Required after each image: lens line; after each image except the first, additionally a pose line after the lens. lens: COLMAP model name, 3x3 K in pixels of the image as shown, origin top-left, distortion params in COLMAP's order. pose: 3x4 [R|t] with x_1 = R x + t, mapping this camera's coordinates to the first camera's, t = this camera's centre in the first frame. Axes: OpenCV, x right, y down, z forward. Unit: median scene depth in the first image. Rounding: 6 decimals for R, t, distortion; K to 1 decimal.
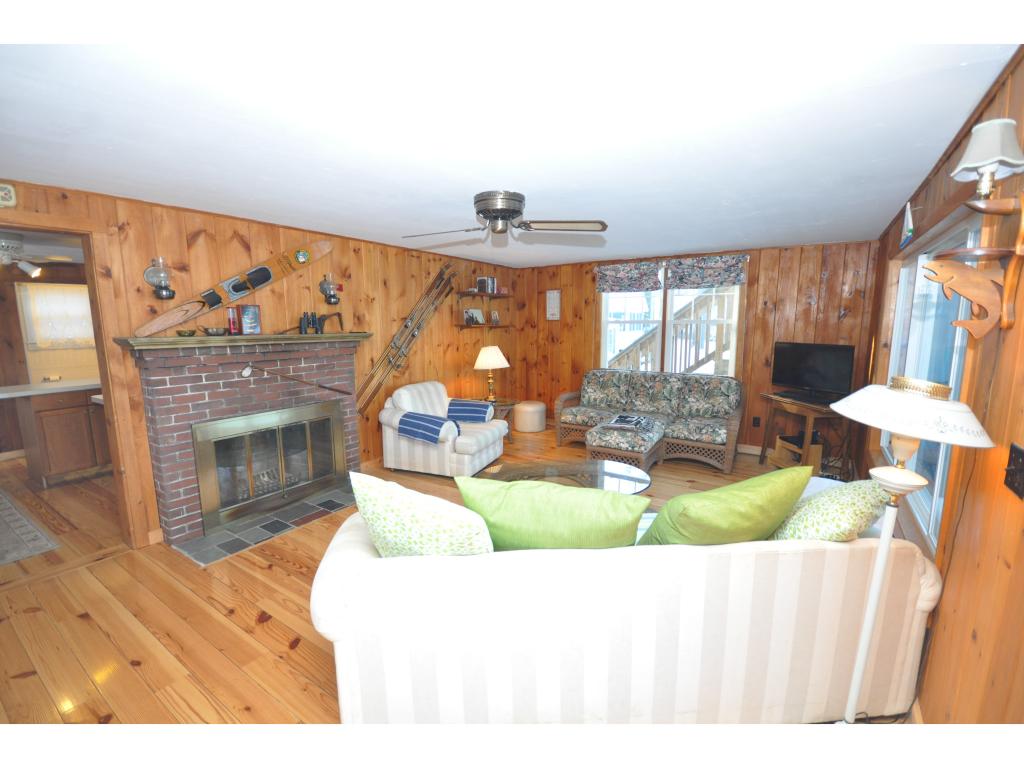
lens RADIAL K [[448.1, 0, 509.7], [0, 448.1, 388.7], [0, 0, 1]] dist [0.013070, -0.013135]
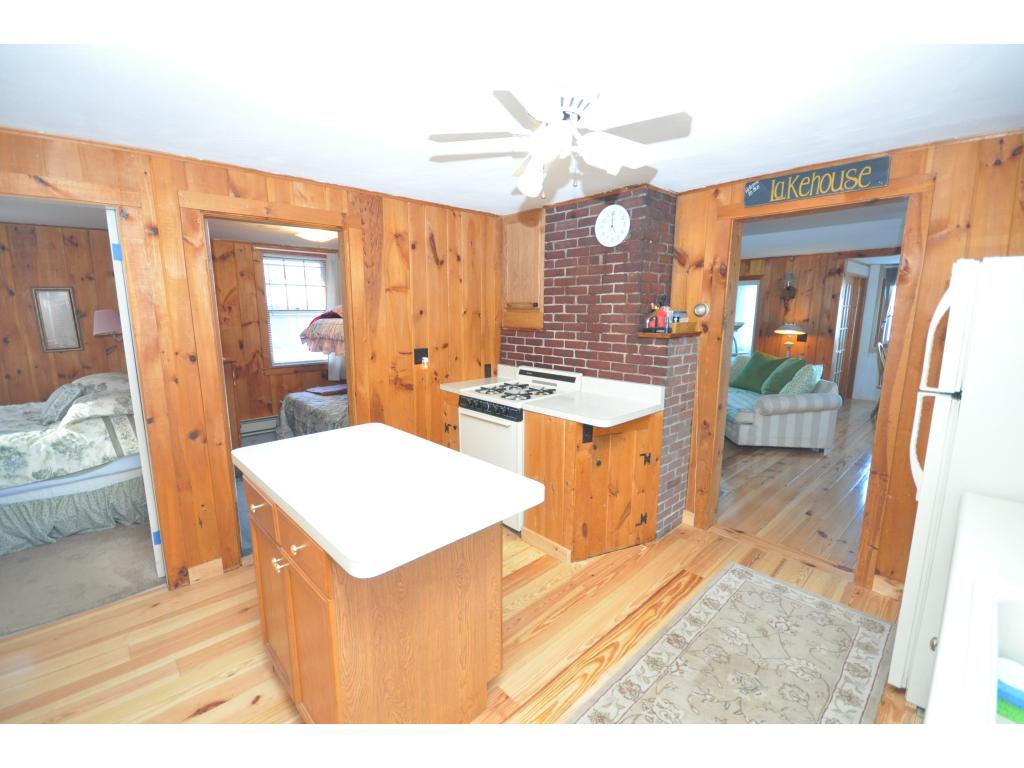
lens RADIAL K [[448.1, 0, 509.7], [0, 448.1, 388.7], [0, 0, 1]] dist [0.013070, -0.013135]
pose [[0.229013, -0.160628, 0.960079, -1.452371], [0.142320, 0.981218, 0.130216, -0.121652], [-0.962963, 0.106818, 0.247573, 0.887795]]
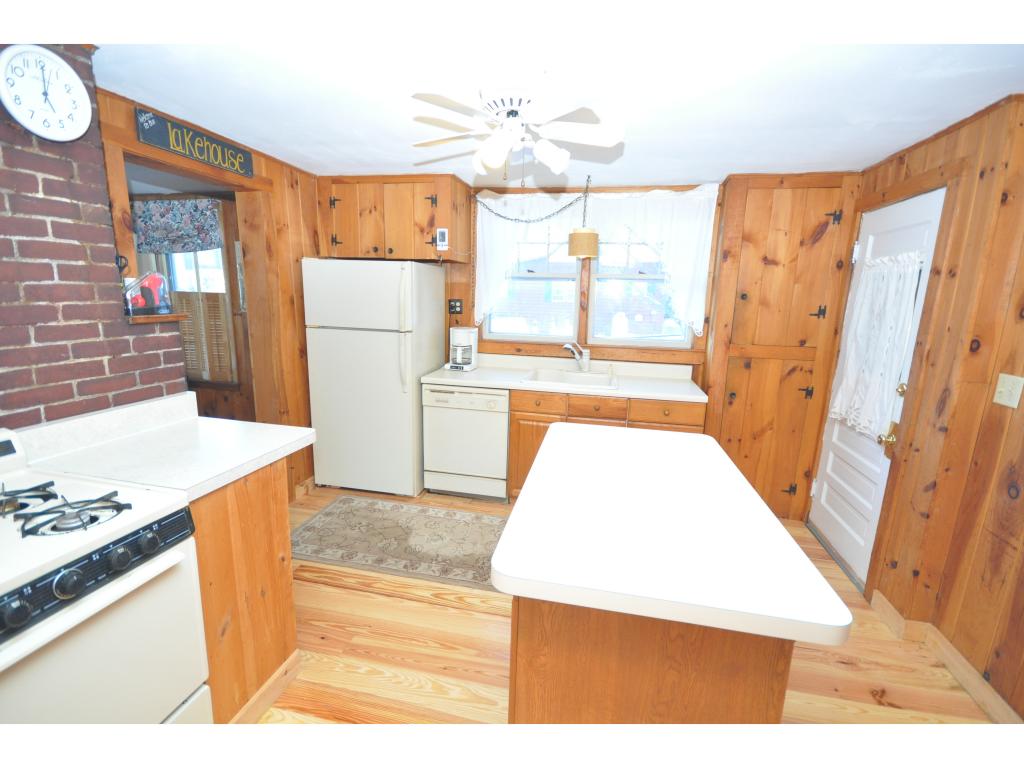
lens RADIAL K [[455.7, 0, 508.9], [0, 455.7, 389.3], [0, 0, 1]] dist [0.019634, -0.016873]
pose [[-0.933390, 0.055055, -0.354615, -0.875426], [-0.073348, 0.938033, 0.338694, -0.192772], [0.351287, 0.342144, -0.871513, 1.372111]]
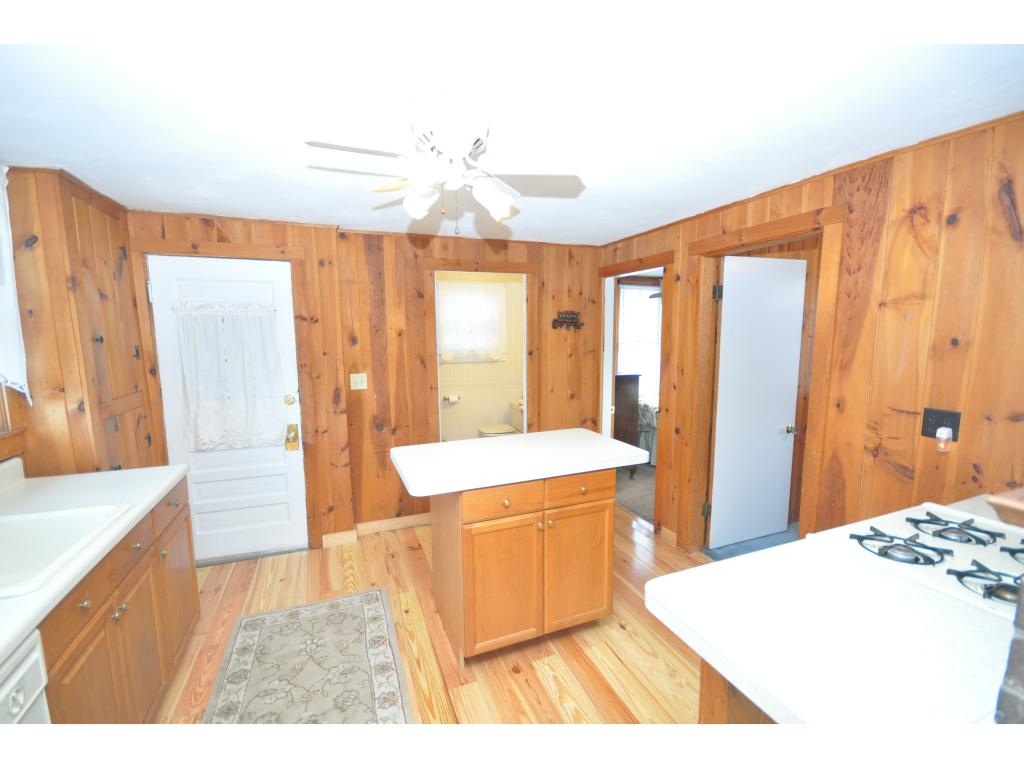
lens RADIAL K [[448.1, 0, 509.7], [0, 448.1, 388.7], [0, 0, 1]] dist [0.013070, -0.013135]
pose [[0.818436, 0.078502, -0.569209, -0.778215], [-0.085284, 0.996247, 0.014771, -0.101045], [0.568233, 0.036456, 0.822060, 0.644409]]
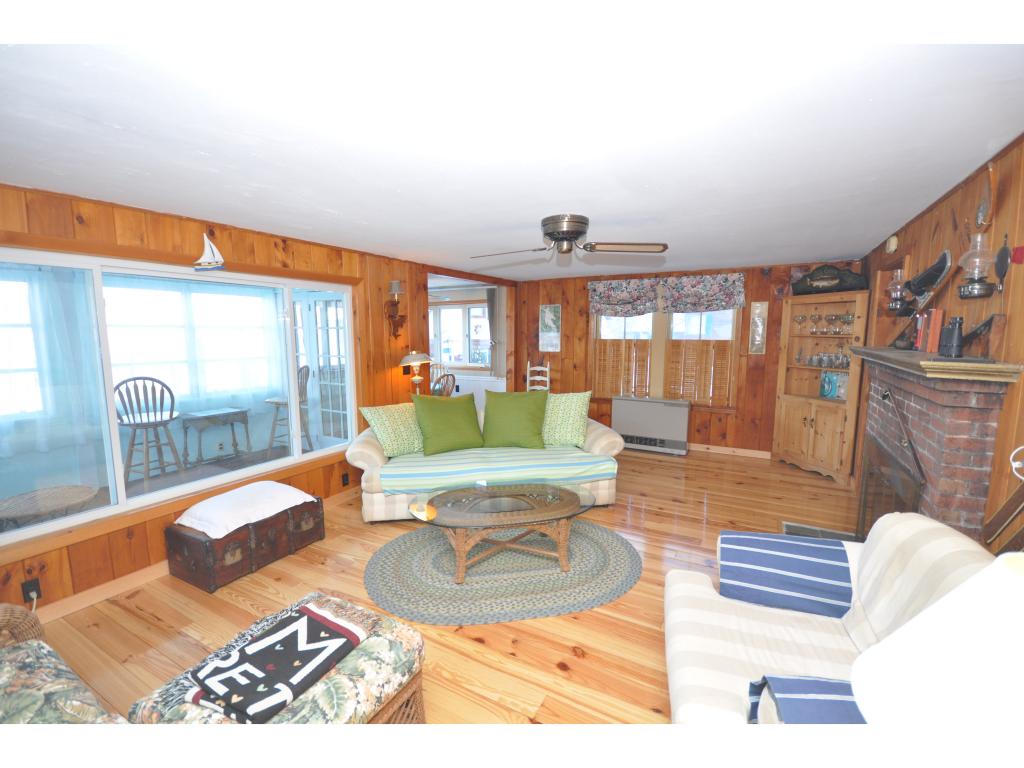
lens RADIAL K [[446.7, 0, 508.8], [0, 446.7, 388.6], [0, 0, 1]] dist [-0.001264, -0.000247]
pose [[-0.996750, 0.017289, -0.078684, 0.138799], [-0.005022, 0.961466, 0.274878, -0.226264], [0.080404, 0.274379, -0.958254, 1.448617]]
